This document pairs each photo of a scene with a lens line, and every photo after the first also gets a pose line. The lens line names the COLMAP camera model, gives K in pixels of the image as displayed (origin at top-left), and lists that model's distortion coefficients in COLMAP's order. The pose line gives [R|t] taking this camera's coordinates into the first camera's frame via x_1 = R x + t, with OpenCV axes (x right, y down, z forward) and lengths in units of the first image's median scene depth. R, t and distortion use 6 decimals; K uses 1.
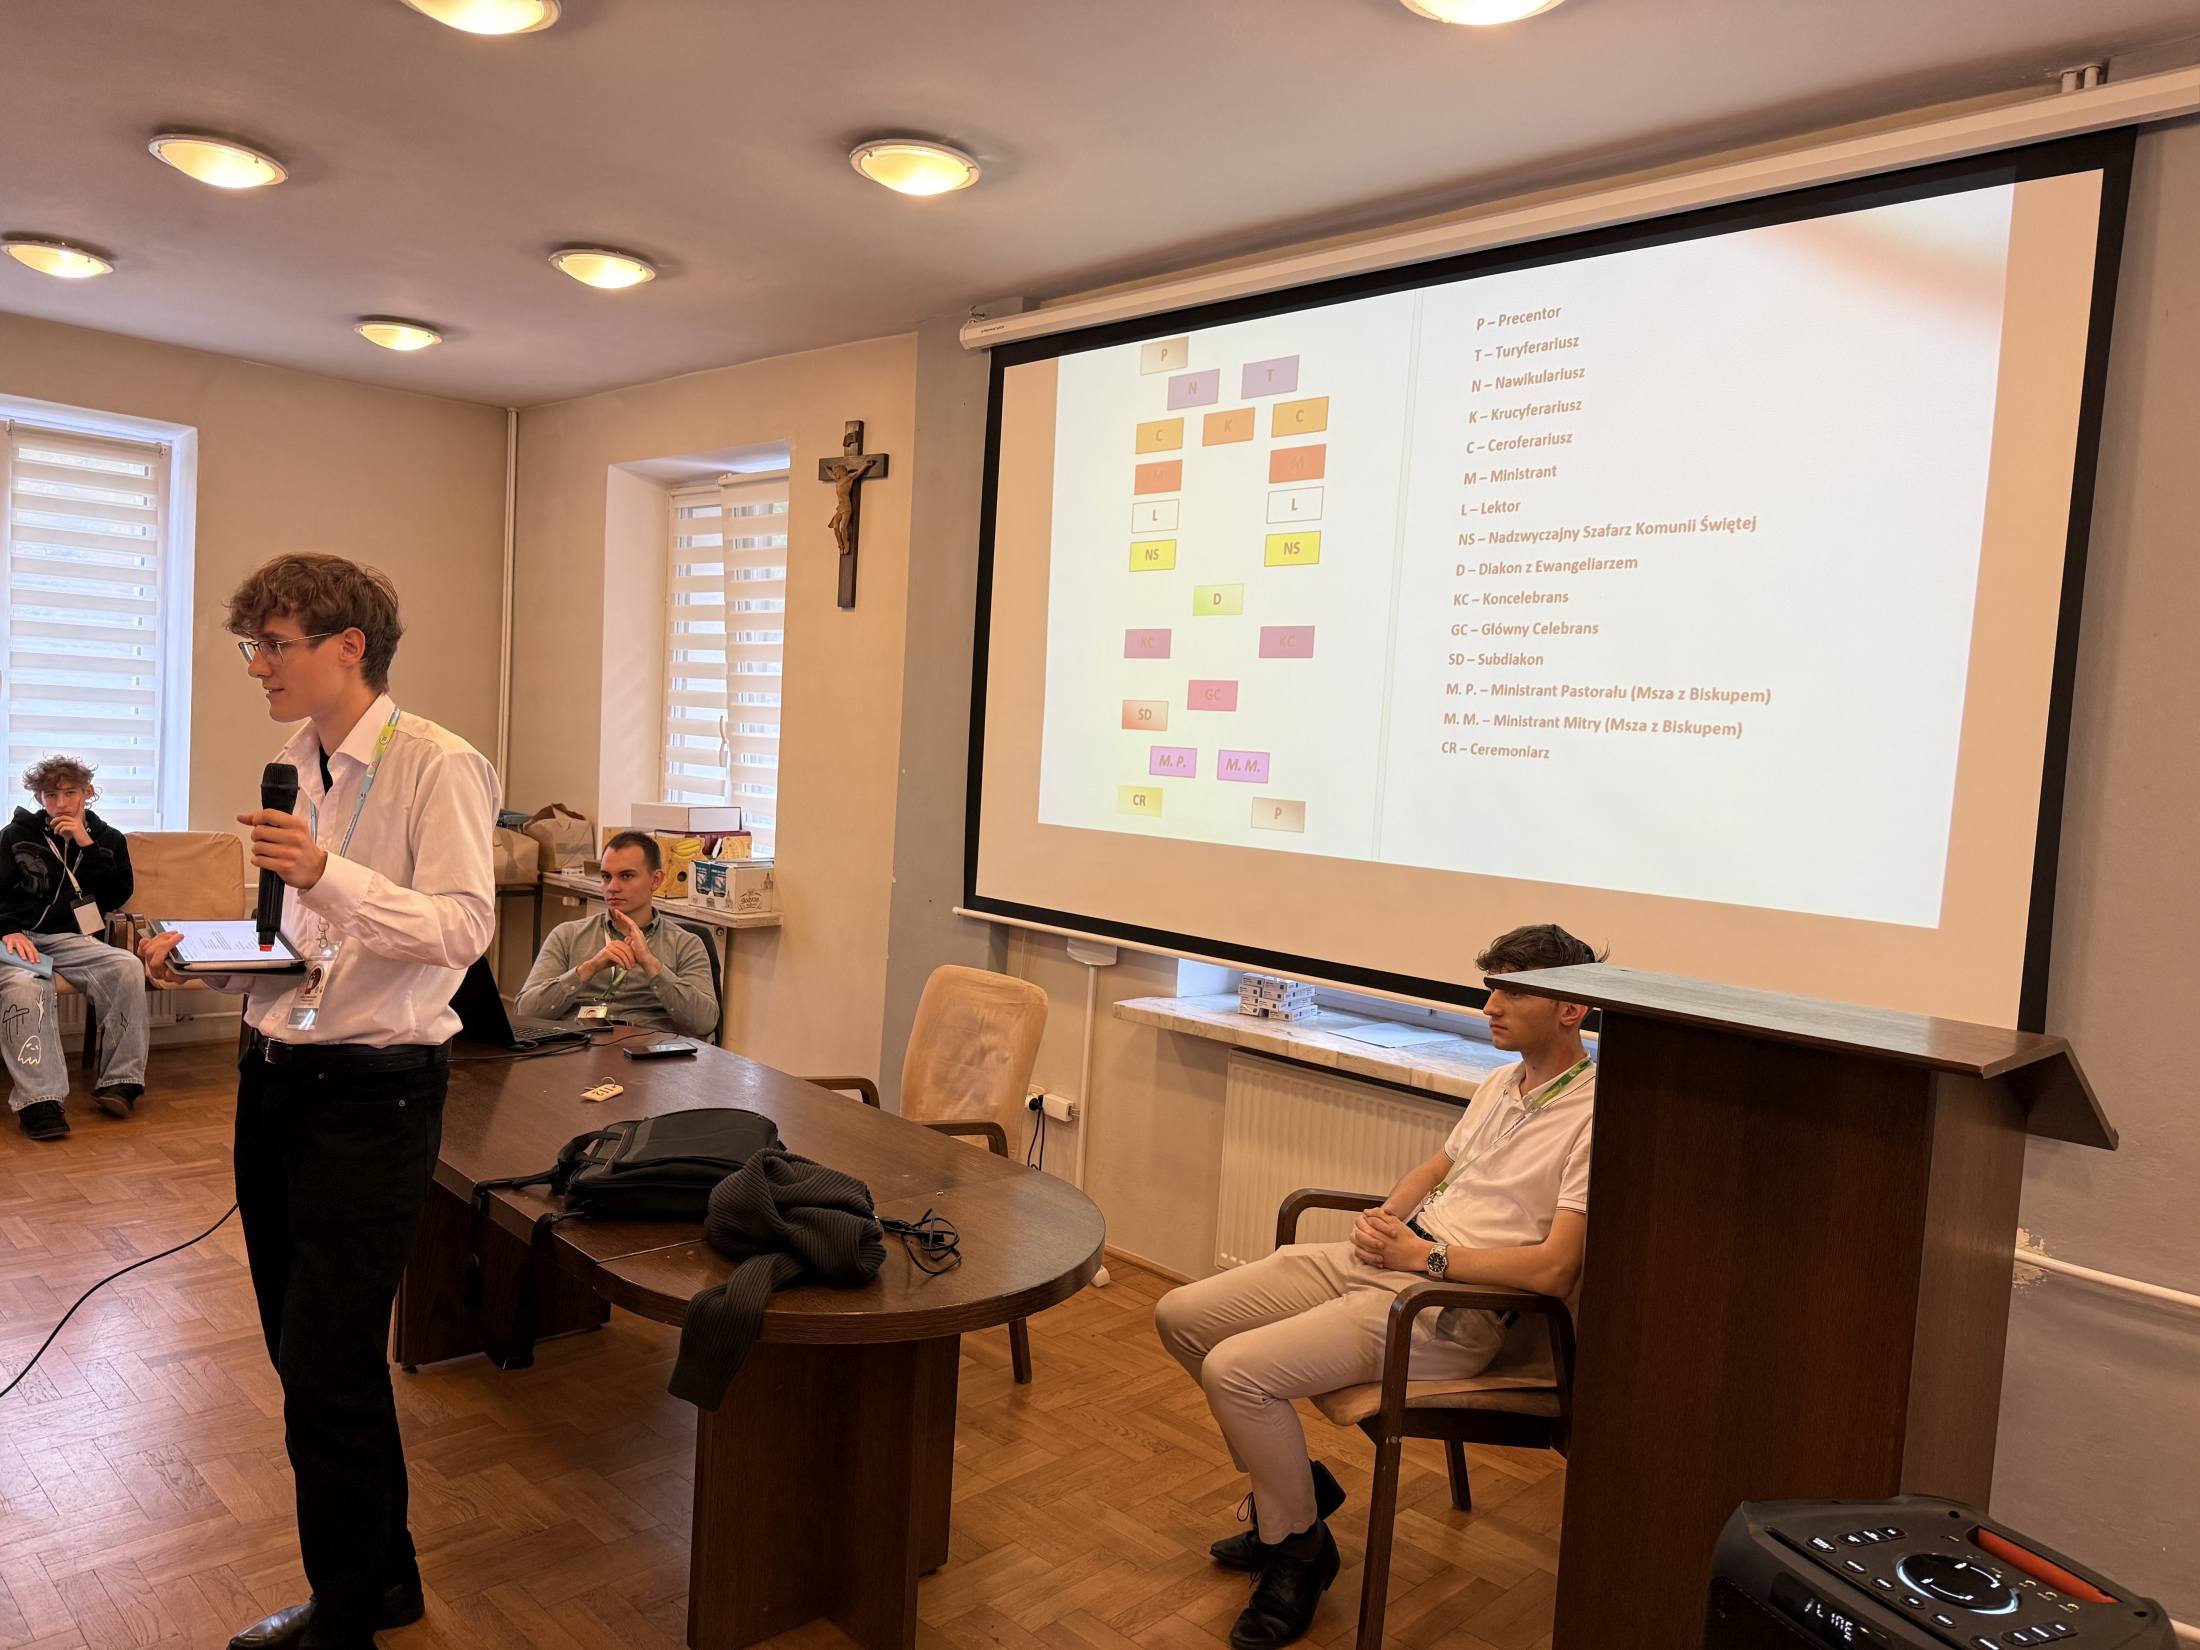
lens RADIAL K [[1534.3, 0, 1151.7], [0, 1534.3, 869.0], [0, 0, 1]] dist [-0.011047, -0.016518]
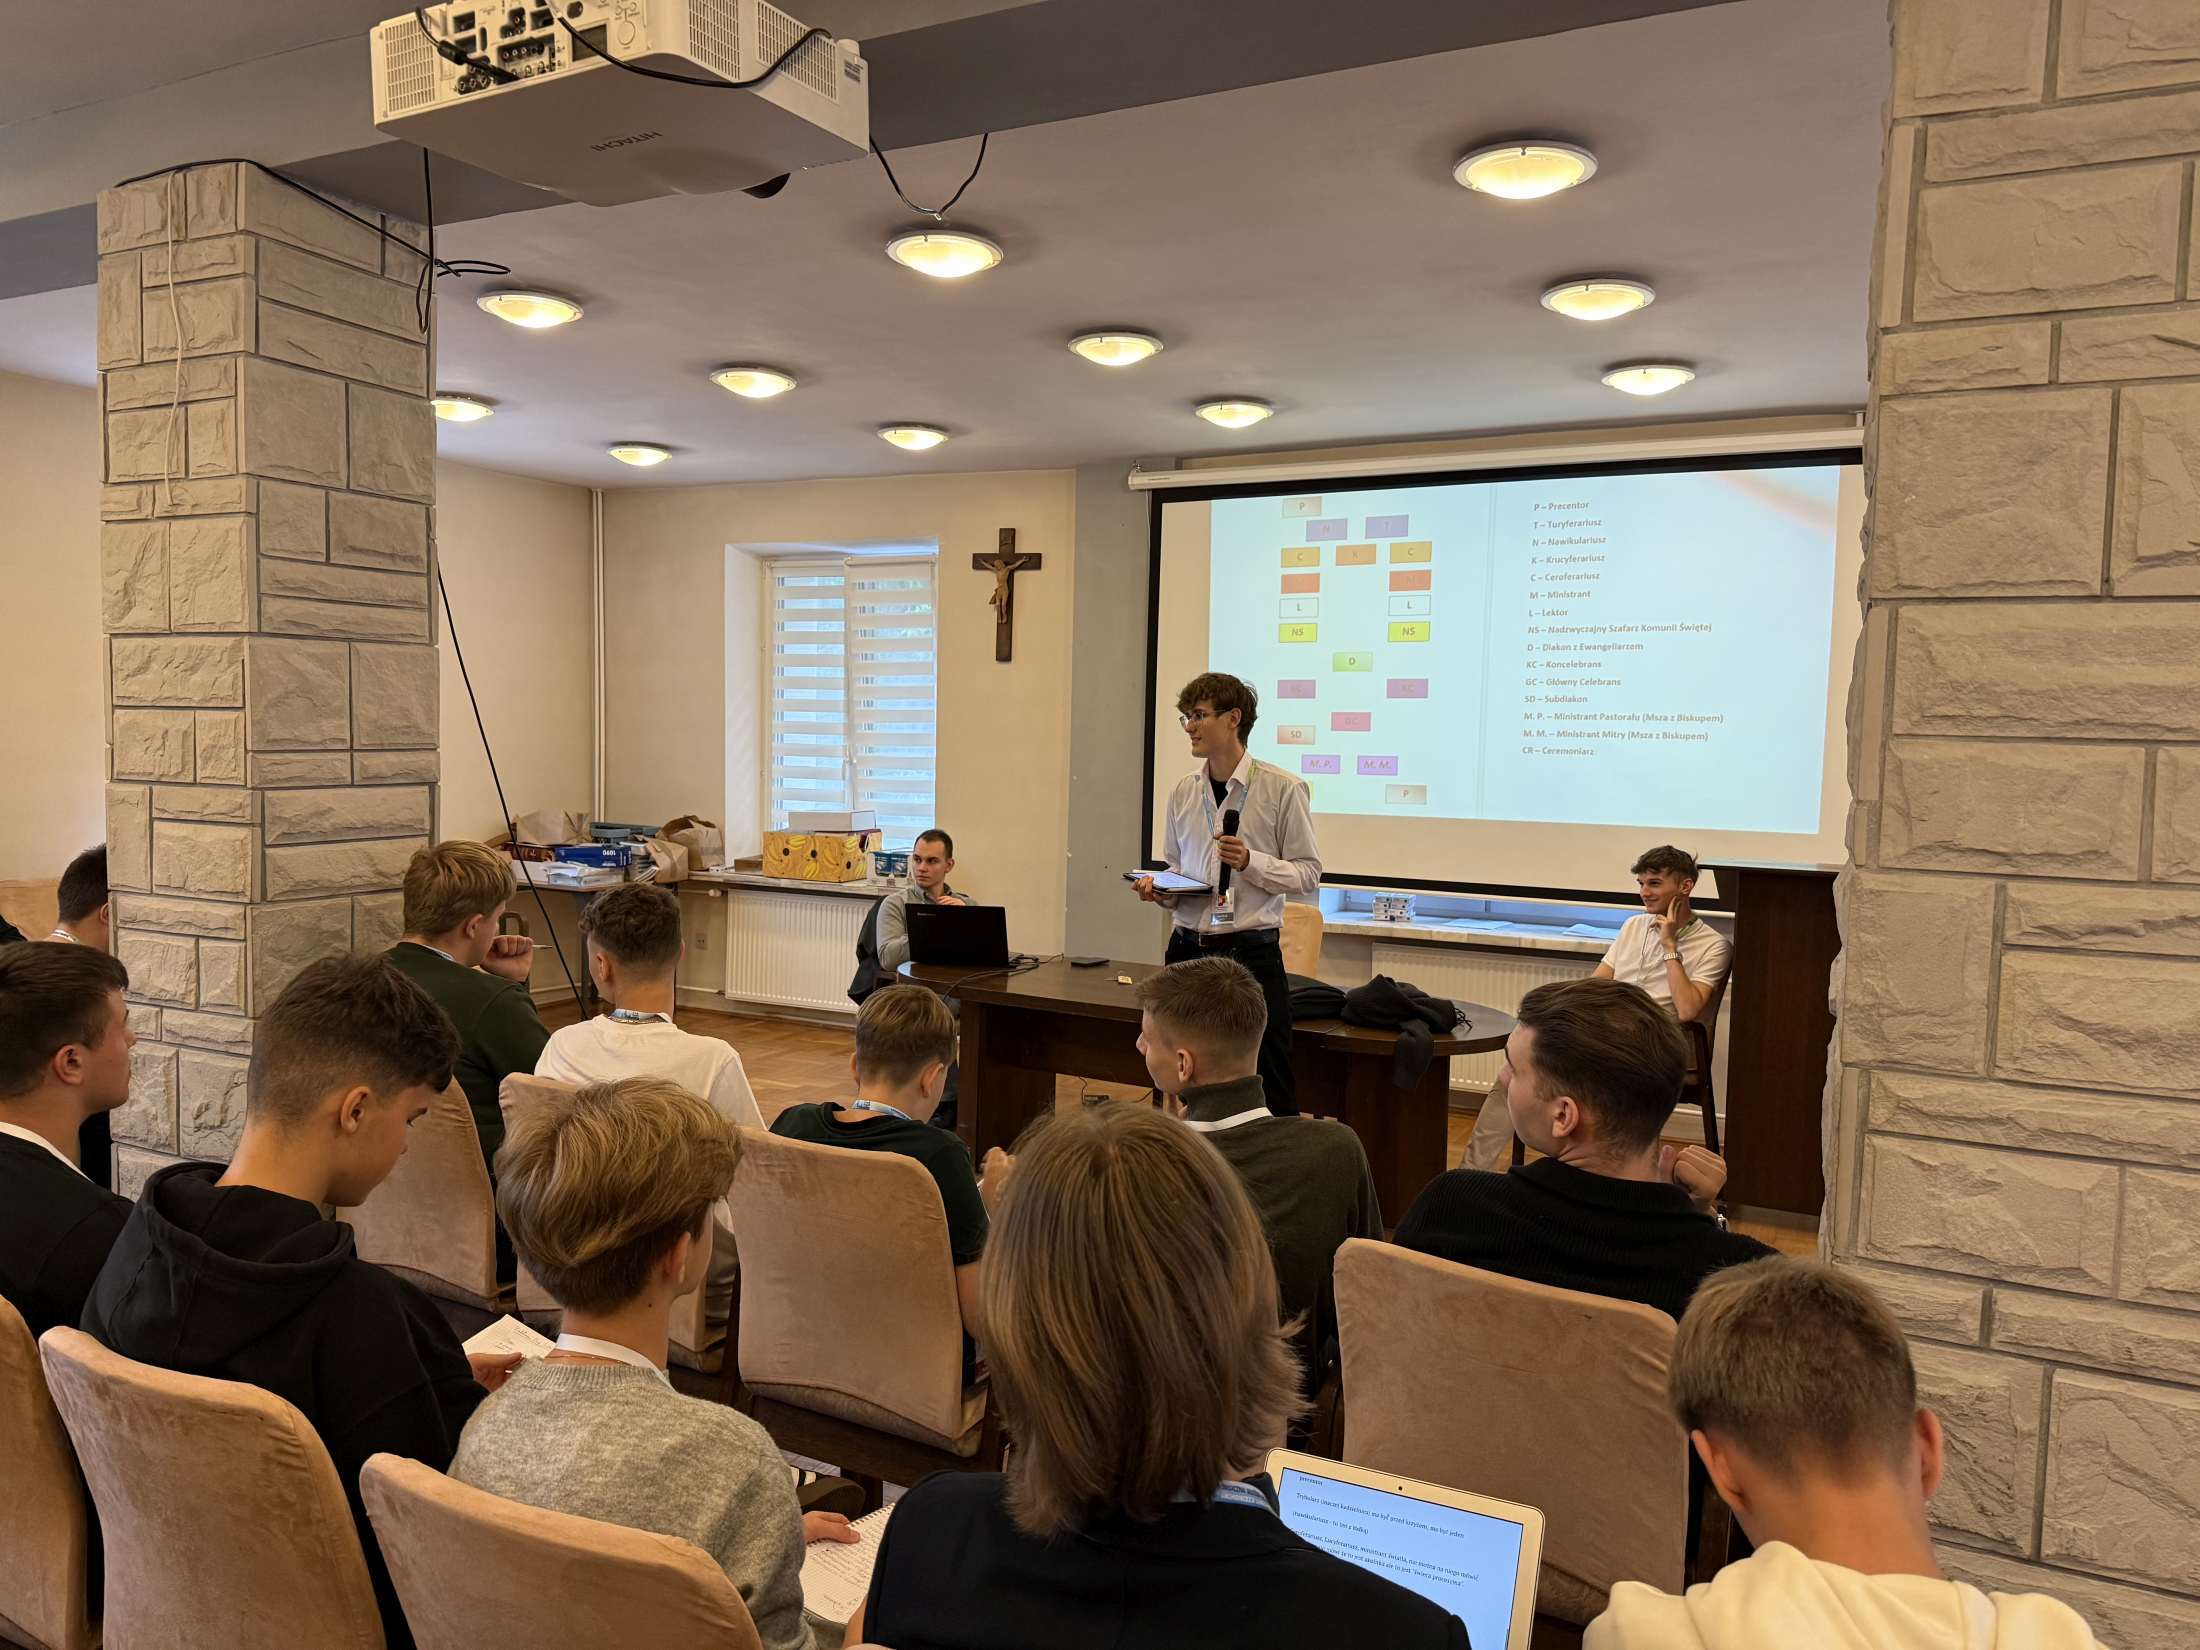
lens RADIAL K [[1534.3, 0, 1100.4], [0, 1534.3, 822.3], [0, 0, 1]] dist [-0.011047, -0.016518]
pose [[0.956044, -0.053465, 0.288307, -0.671249], [0.058897, 0.998212, -0.010193, -0.007986], [-0.287246, 0.026725, 0.957484, -0.445324]]
